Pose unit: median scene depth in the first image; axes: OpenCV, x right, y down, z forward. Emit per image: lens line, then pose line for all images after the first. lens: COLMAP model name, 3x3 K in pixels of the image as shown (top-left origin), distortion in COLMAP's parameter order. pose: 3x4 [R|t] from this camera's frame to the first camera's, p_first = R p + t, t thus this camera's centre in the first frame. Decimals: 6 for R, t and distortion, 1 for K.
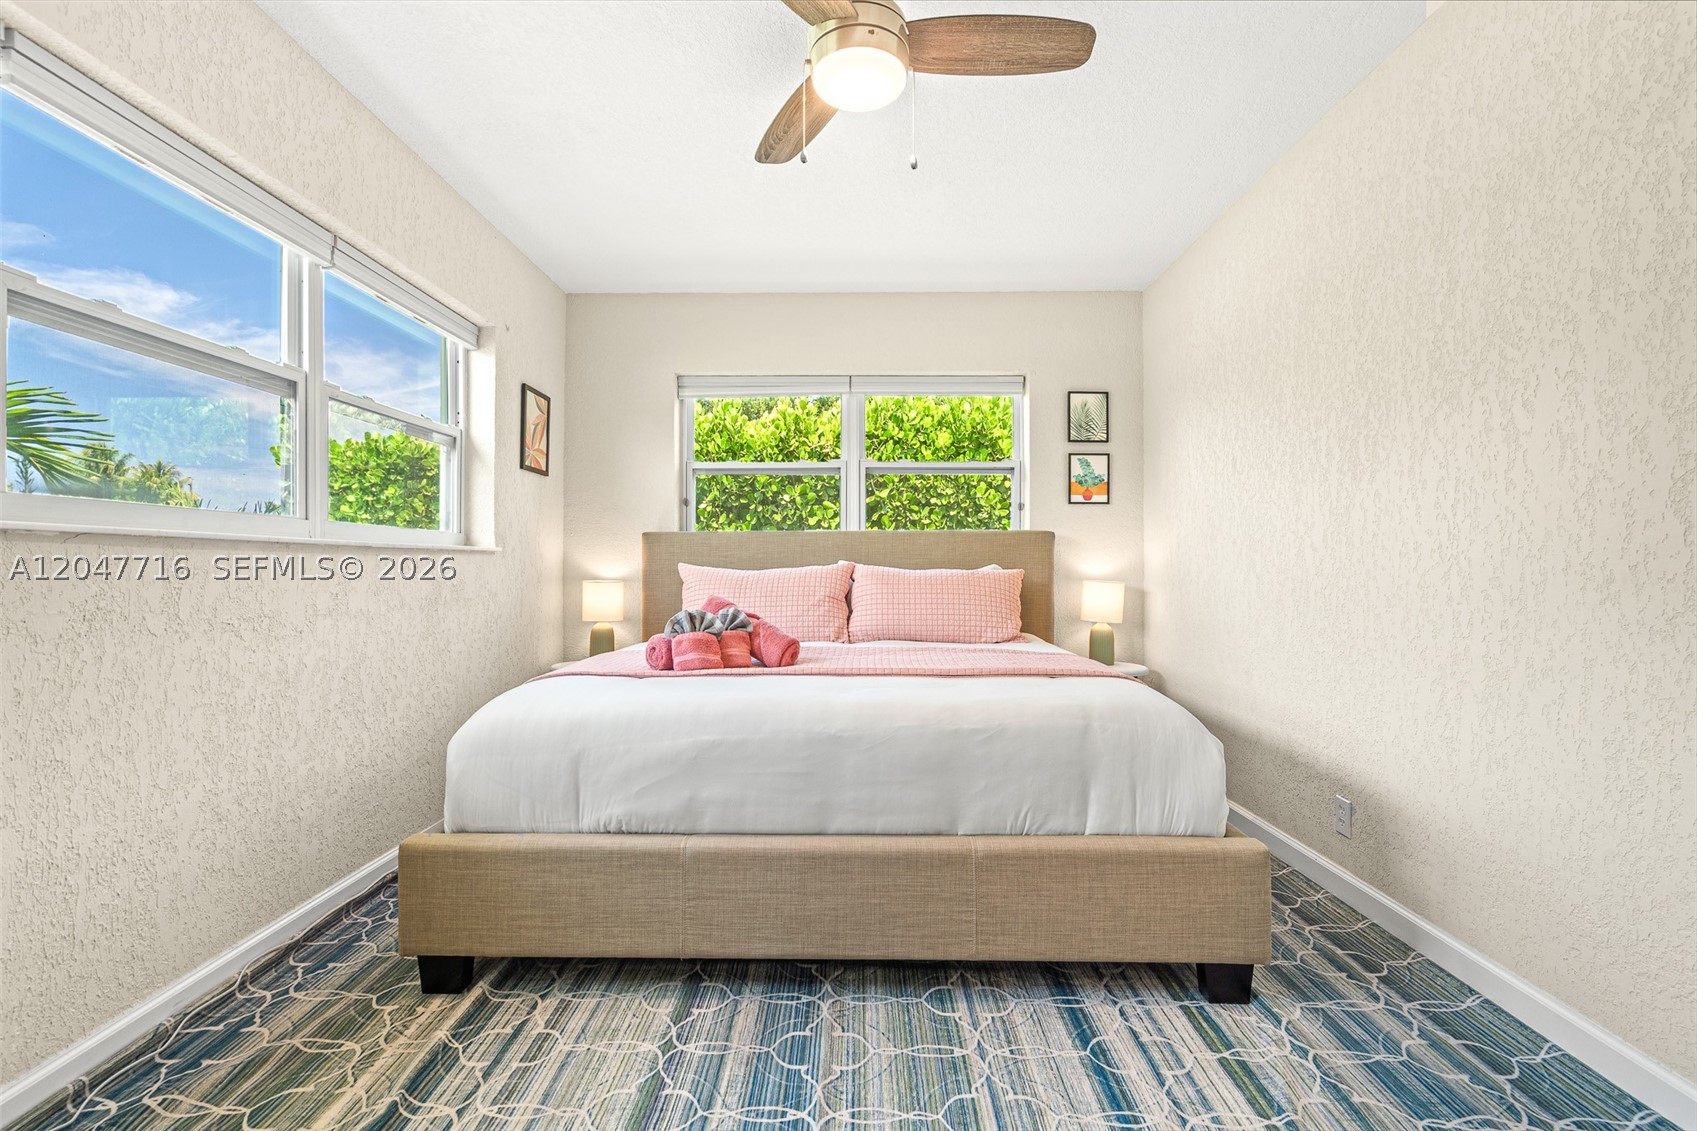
lens RADIAL K [[788.5, 0, 843.9], [0, 788.5, 561.5], [0, 0, 1]] dist [-0.008524, 0.004493]
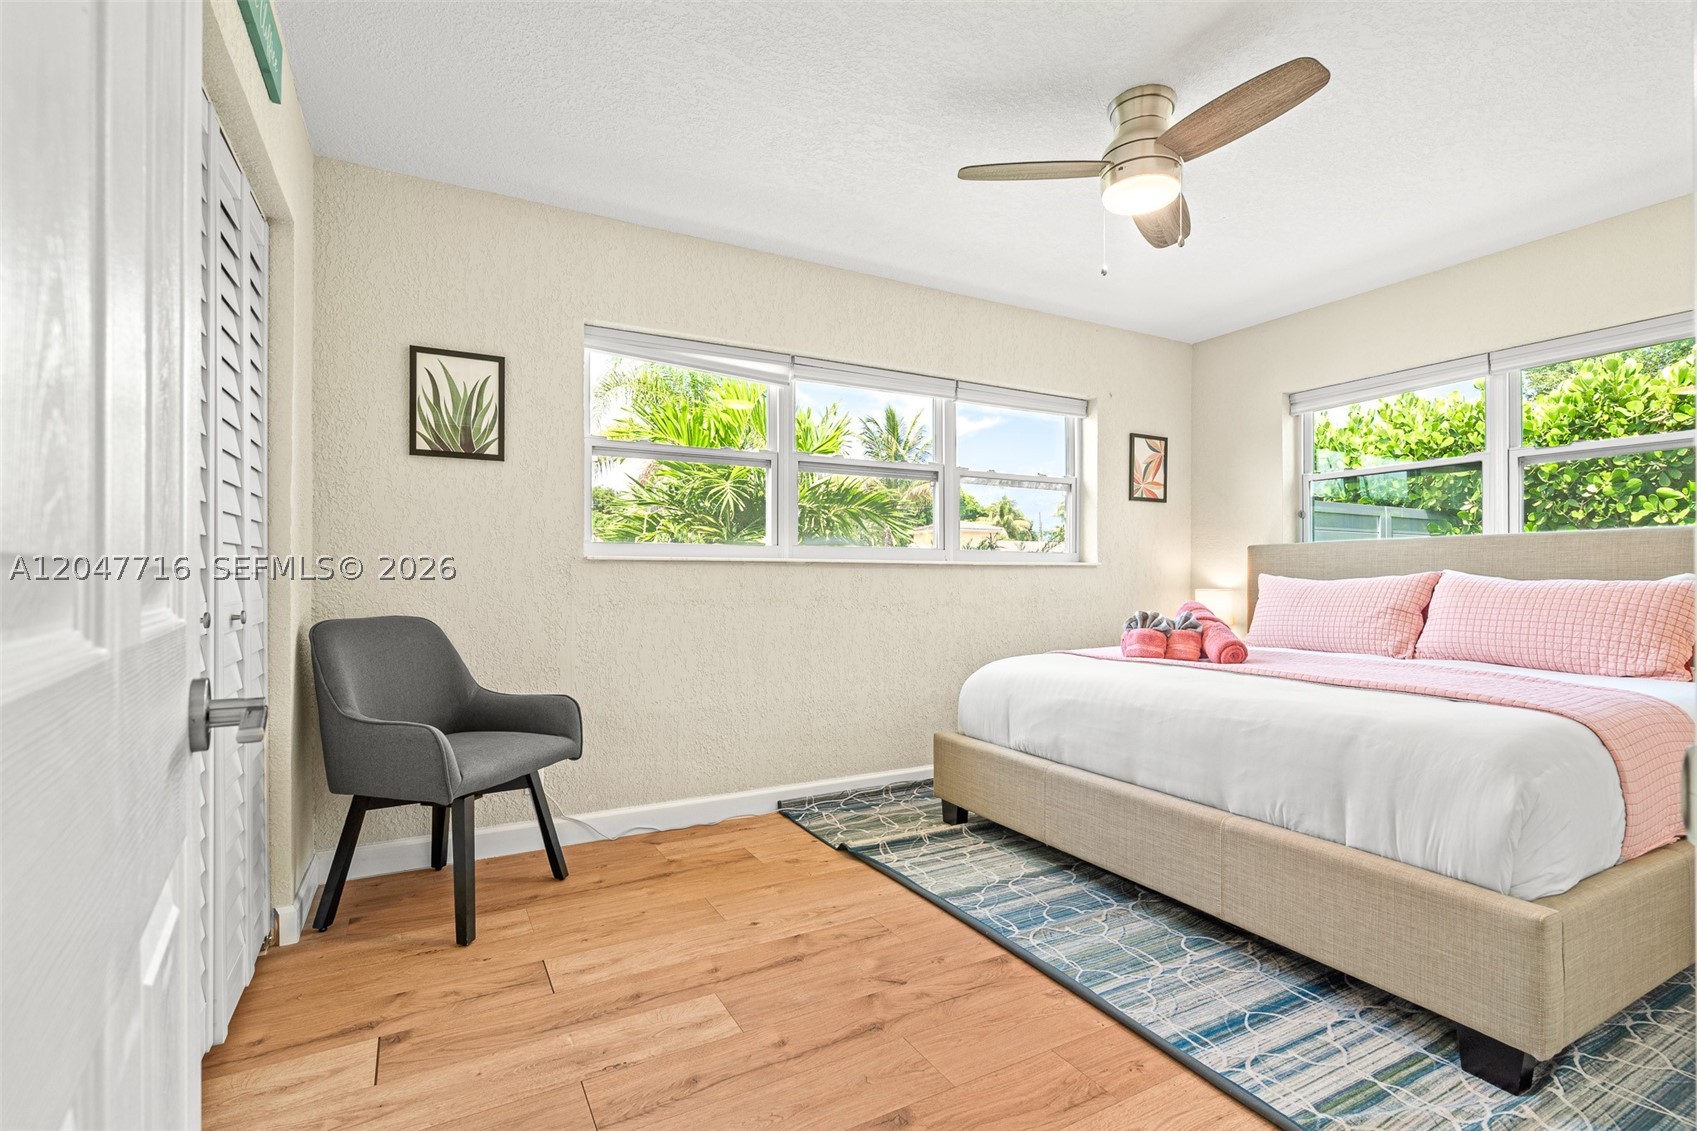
lens RADIAL K [[764.6, 0, 844.9], [0, 764.6, 568.9], [0, 0, 1]] dist [-0.001855, 0.000638]
pose [[0.492868, -0.010118, -0.870045, 0.829567], [0.005422, 0.999949, -0.008557, 0.002593], [0.870087, -0.000500, 0.492898, -0.025810]]
